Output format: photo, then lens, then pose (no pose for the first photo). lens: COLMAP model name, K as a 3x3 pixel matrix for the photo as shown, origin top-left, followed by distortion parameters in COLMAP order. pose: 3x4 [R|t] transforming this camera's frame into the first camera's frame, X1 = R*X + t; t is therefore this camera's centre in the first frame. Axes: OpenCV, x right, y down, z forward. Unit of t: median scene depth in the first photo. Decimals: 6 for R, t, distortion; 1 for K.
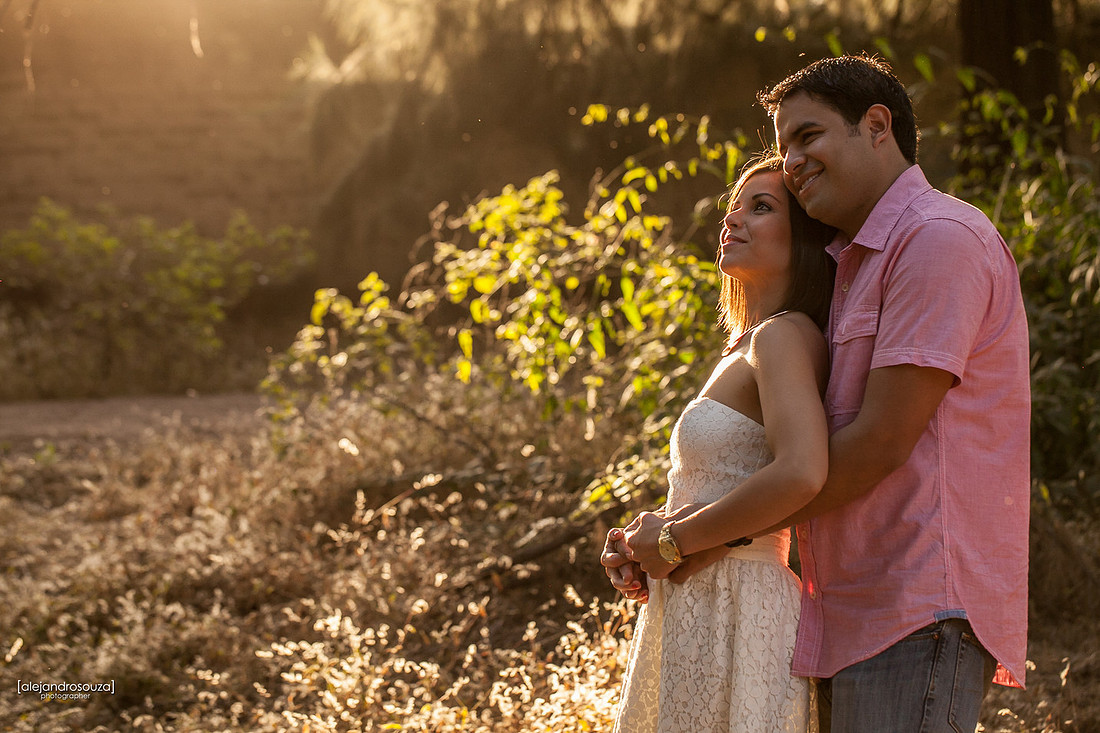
lens RADIAL K [[3204.5, 0, 550.0], [0, 3204.5, 366.5], [0, 0, 1]] dist [-0.034807, 1.733046]
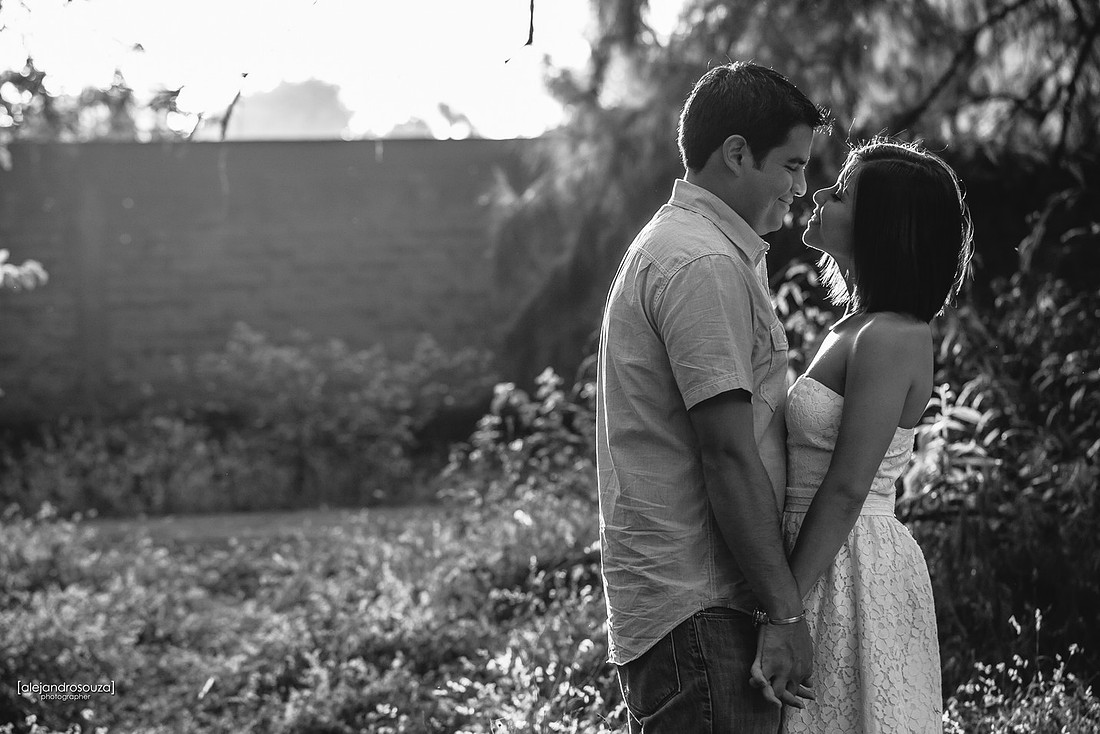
lens RADIAL K [[3157.1, 0, 587.0], [0, 3157.1, 367.2], [0, 0, 1]] dist [-0.014091, -0.080390]
pose [[0.998809, -0.007457, -0.048217, 0.007191], [0.004904, 0.998590, -0.052853, 0.025486], [0.048543, 0.052554, 0.997438, -0.030474]]
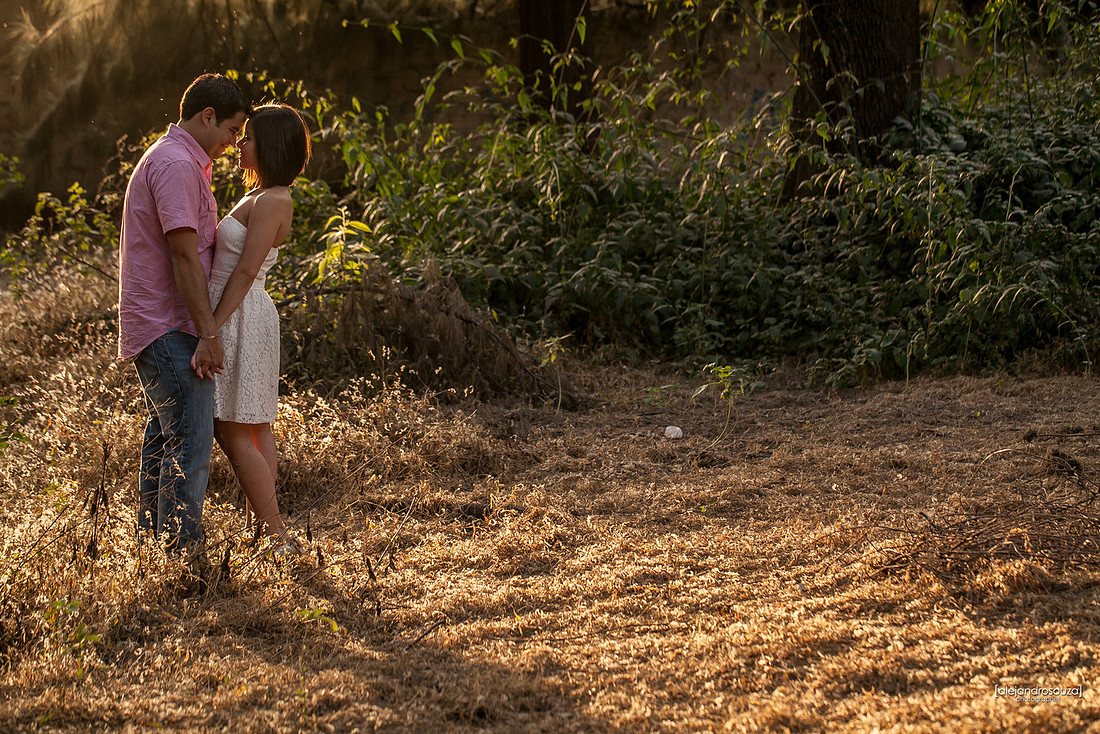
lens RADIAL K [[3157.1, 0, 587.0], [0, 3157.1, 367.2], [0, 0, 1]] dist [-0.014091, -0.080390]
pose [[0.993249, 0.008910, 0.115655, 0.010754], [-0.010880, 0.999806, 0.016415, 0.029978], [-0.115486, -0.017563, 0.993154, -0.470647]]
